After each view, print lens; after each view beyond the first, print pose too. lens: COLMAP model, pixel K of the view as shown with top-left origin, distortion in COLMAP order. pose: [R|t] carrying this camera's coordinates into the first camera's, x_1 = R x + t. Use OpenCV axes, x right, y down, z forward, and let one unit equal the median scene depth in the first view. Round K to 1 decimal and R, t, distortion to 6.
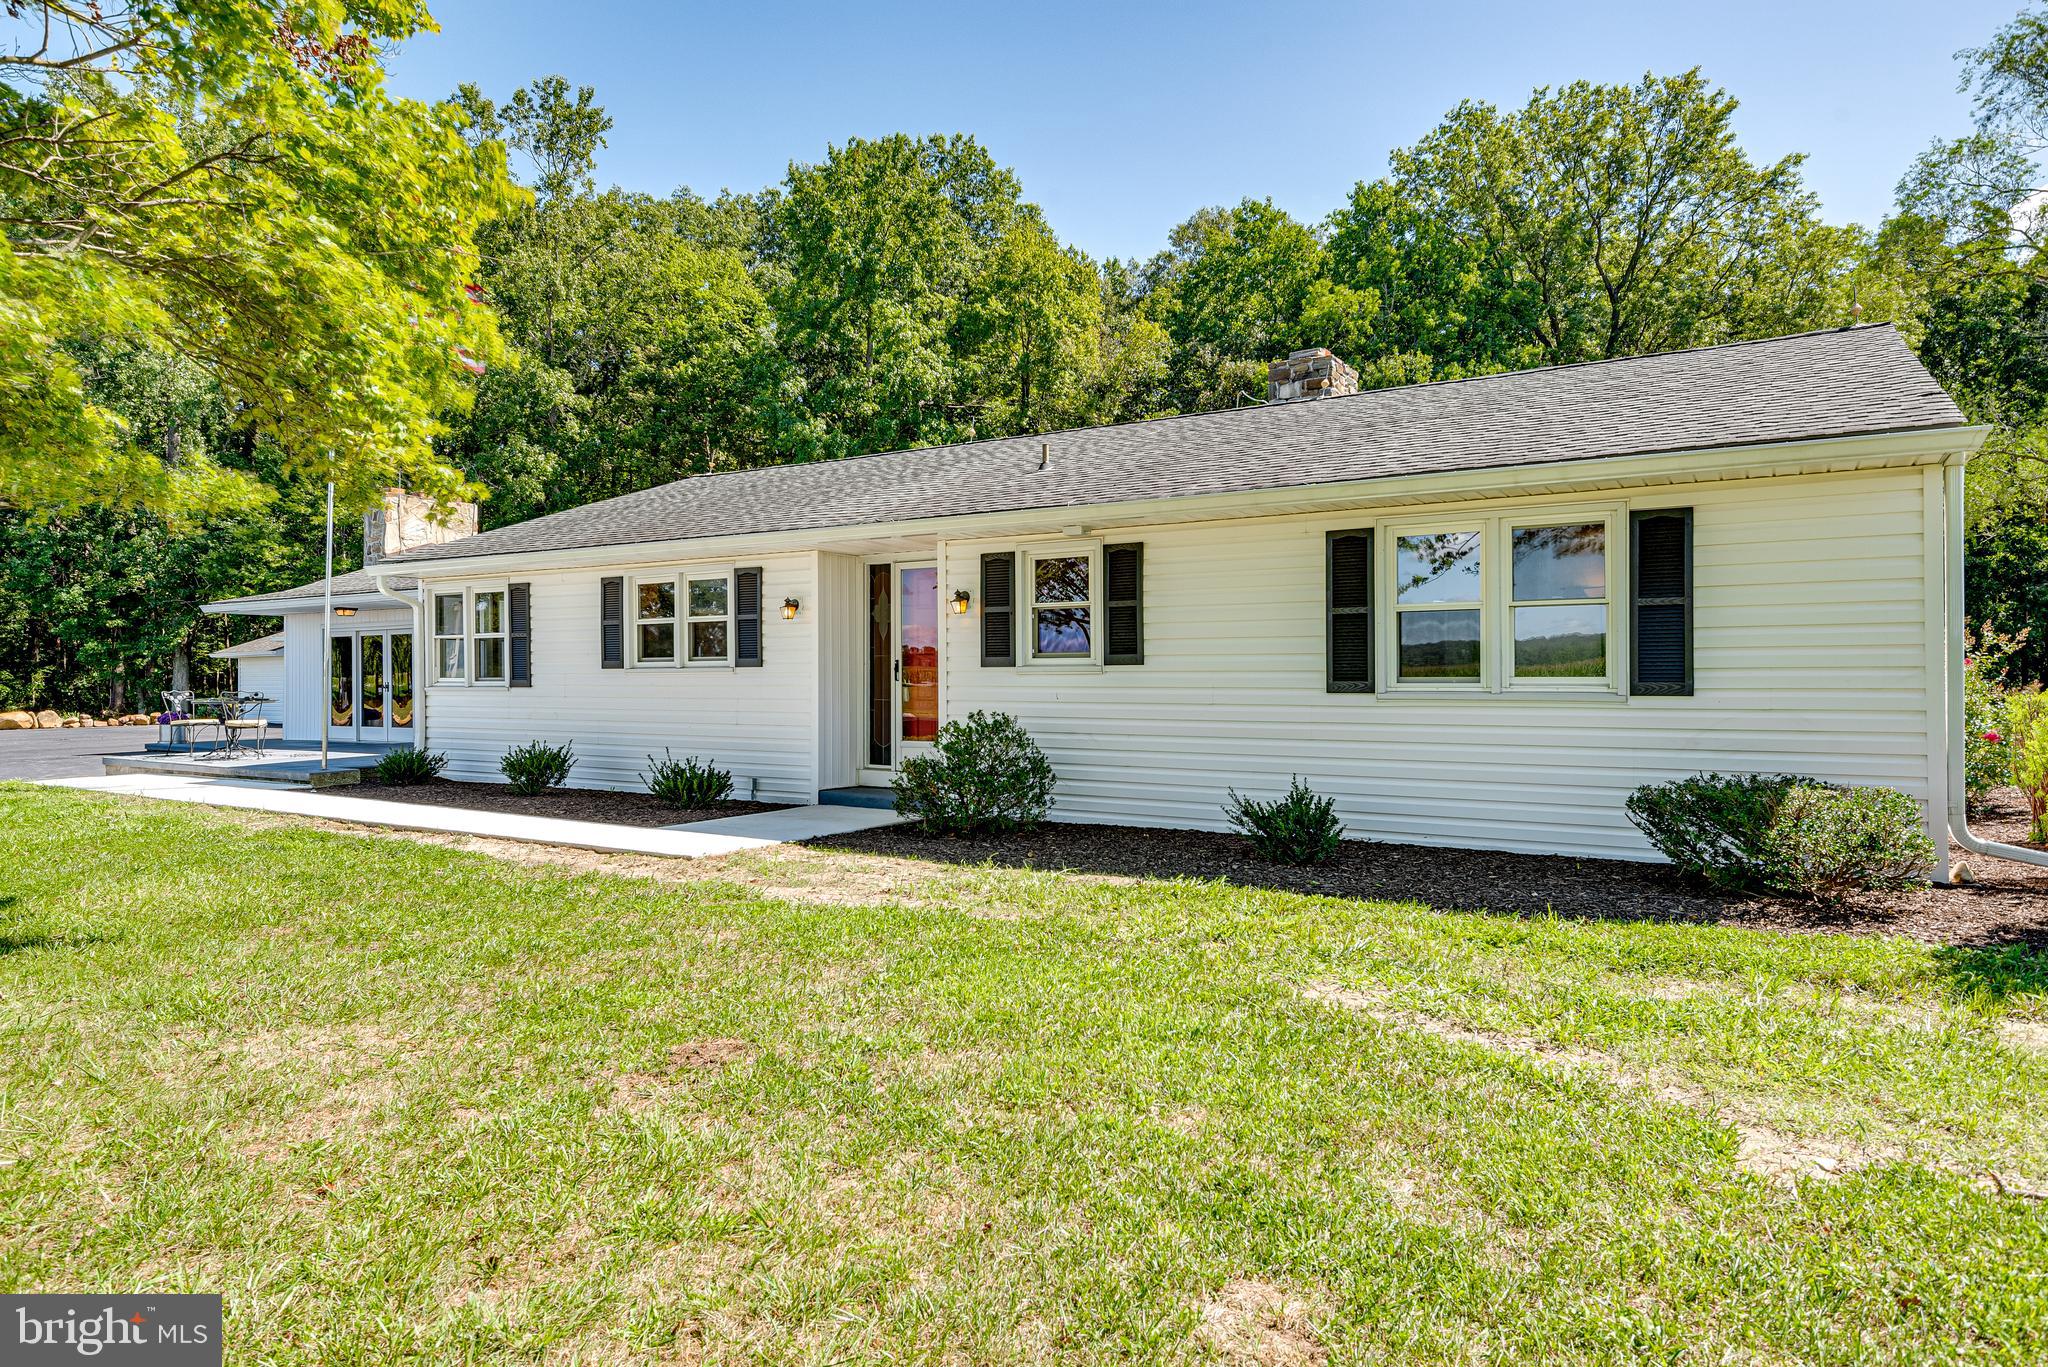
lens RADIAL K [[1203.4, 0, 1017.3], [0, 1203.4, 680.1], [0, 0, 1]] dist [0.041993, -0.038280]
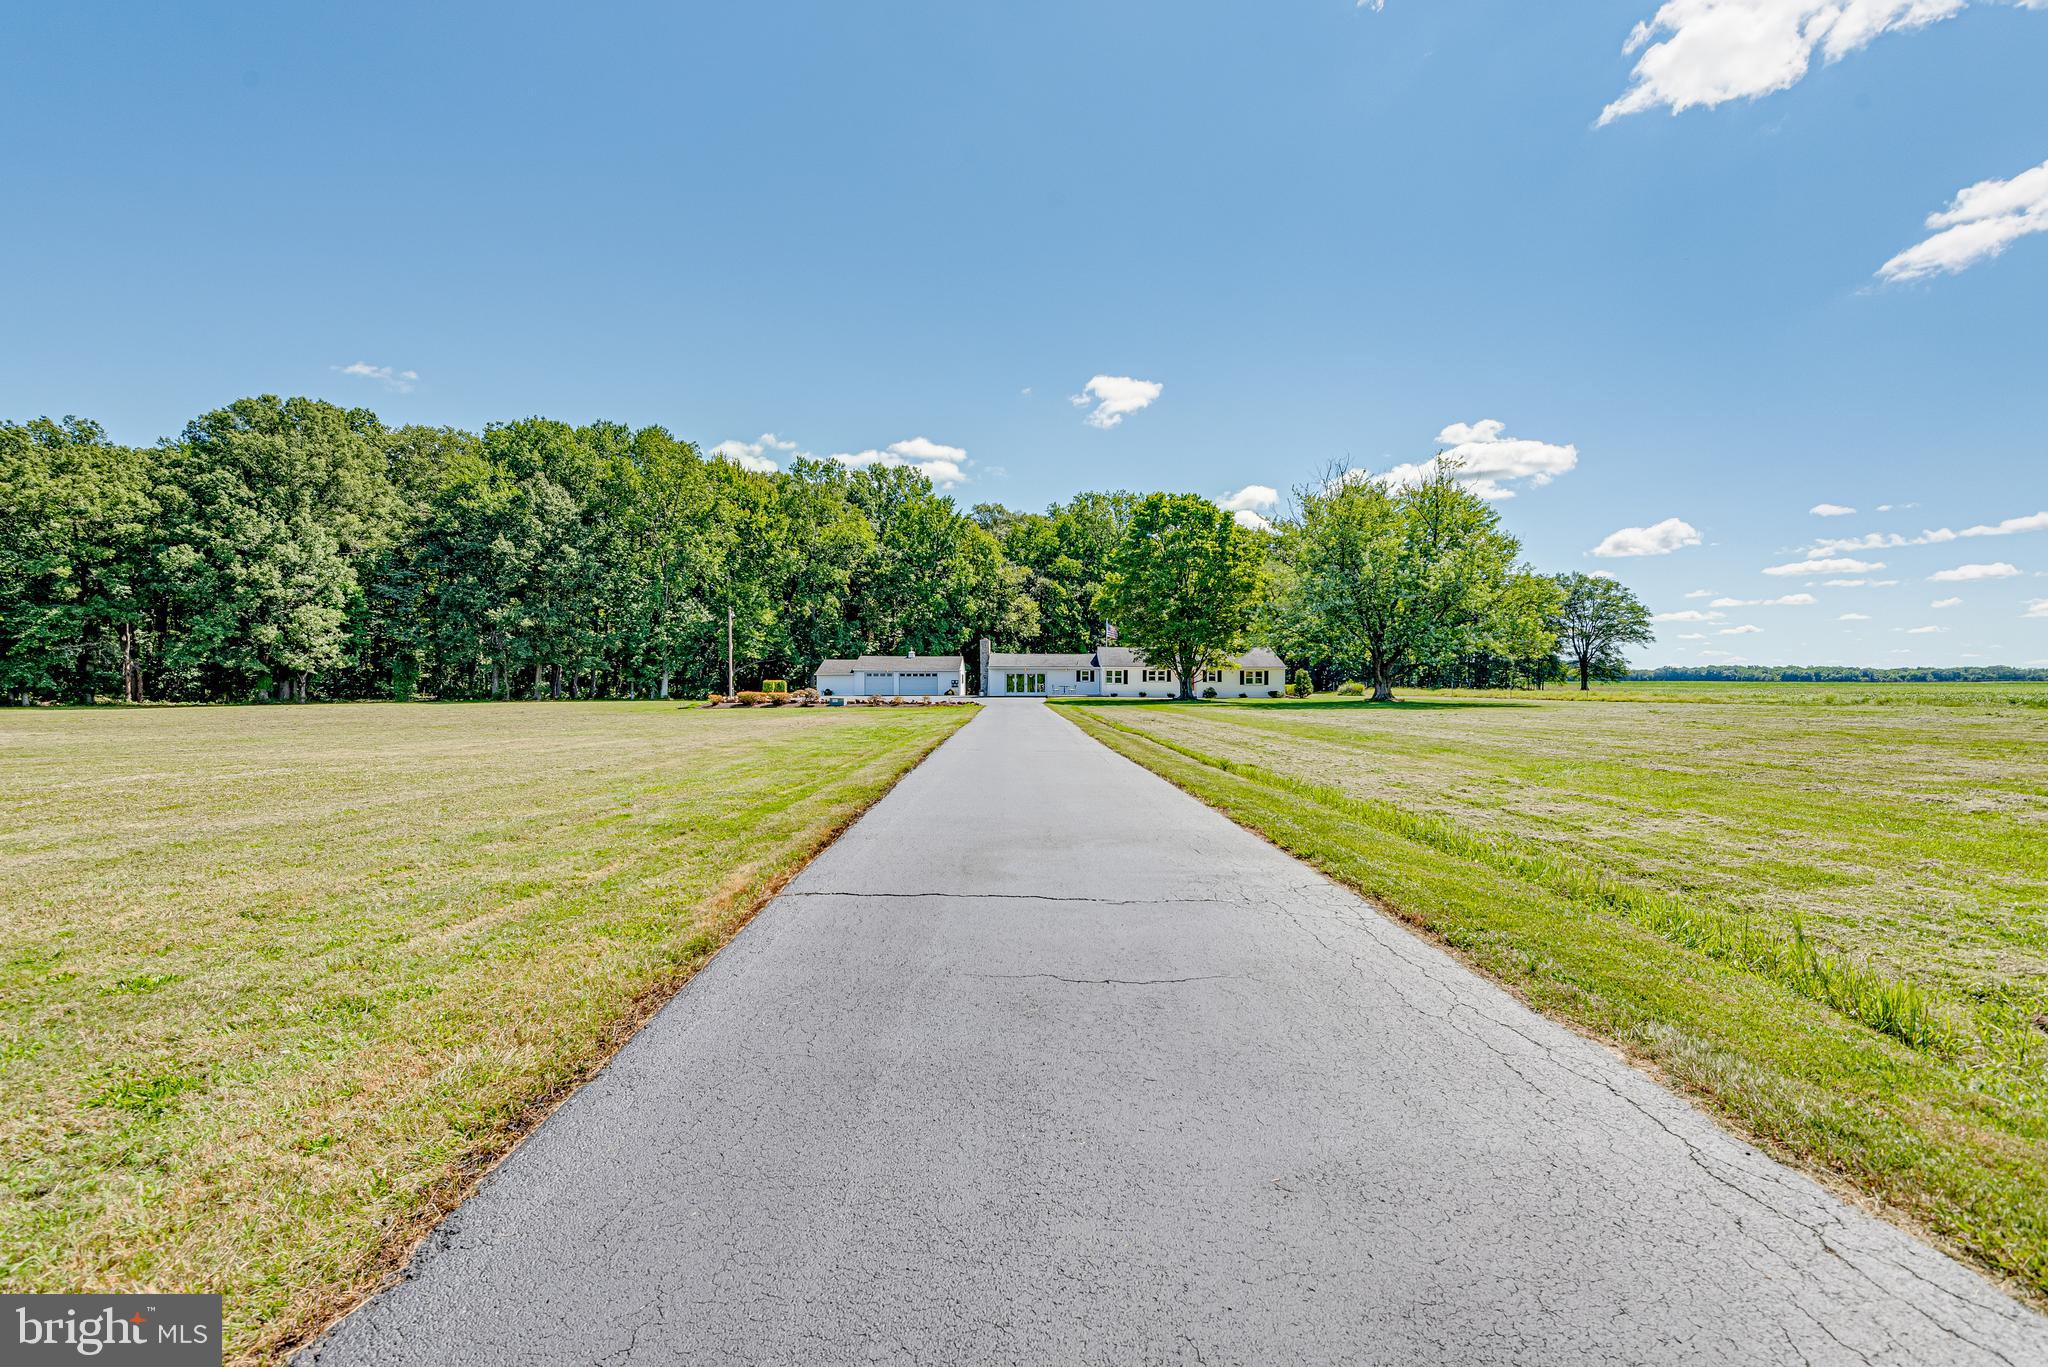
lens RADIAL K [[956.8, 0, 1024.0], [0, 956.8, 683.5], [0, 0, 1]] dist [0.054803, -0.036681]
pose [[0.849194, 0.008998, 0.528004, -1.565656], [-0.007212, 0.999959, -0.005442, 0.015343], [-0.528031, 0.000813, 0.849224, -1.411716]]
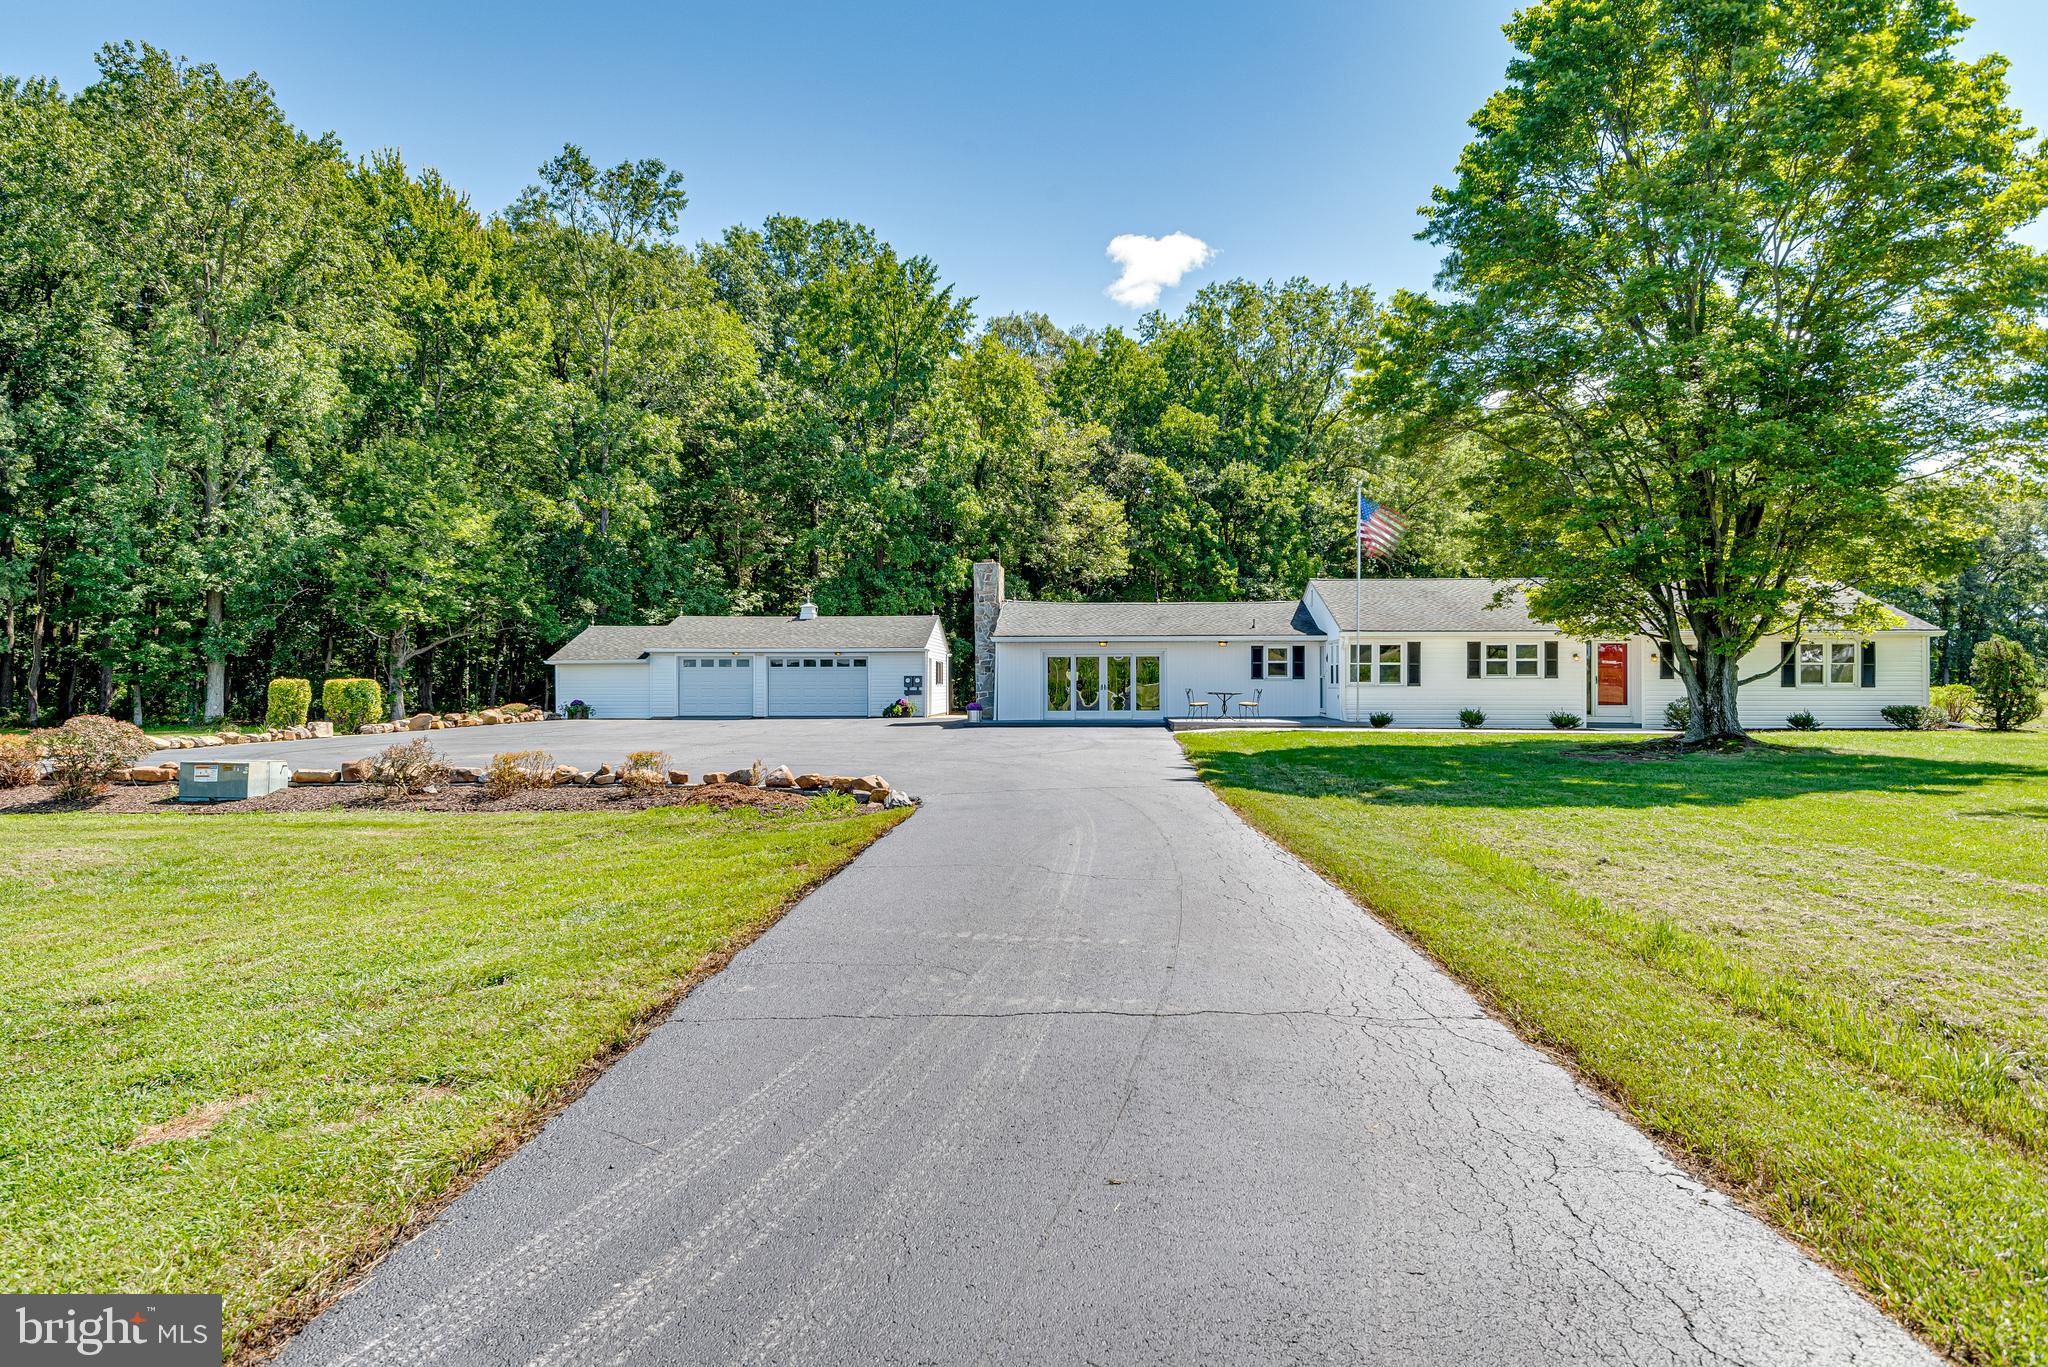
lens RADIAL K [[1312.3, 0, 1011.3], [0, 1312.3, 680.8], [0, 0, 1]] dist [0.047195, 0.000303]
pose [[0.877821, 0.006124, 0.478950, -0.919587], [-0.003374, 0.999973, -0.006602, 0.006505], [-0.478978, 0.004180, 0.877817, -0.352401]]
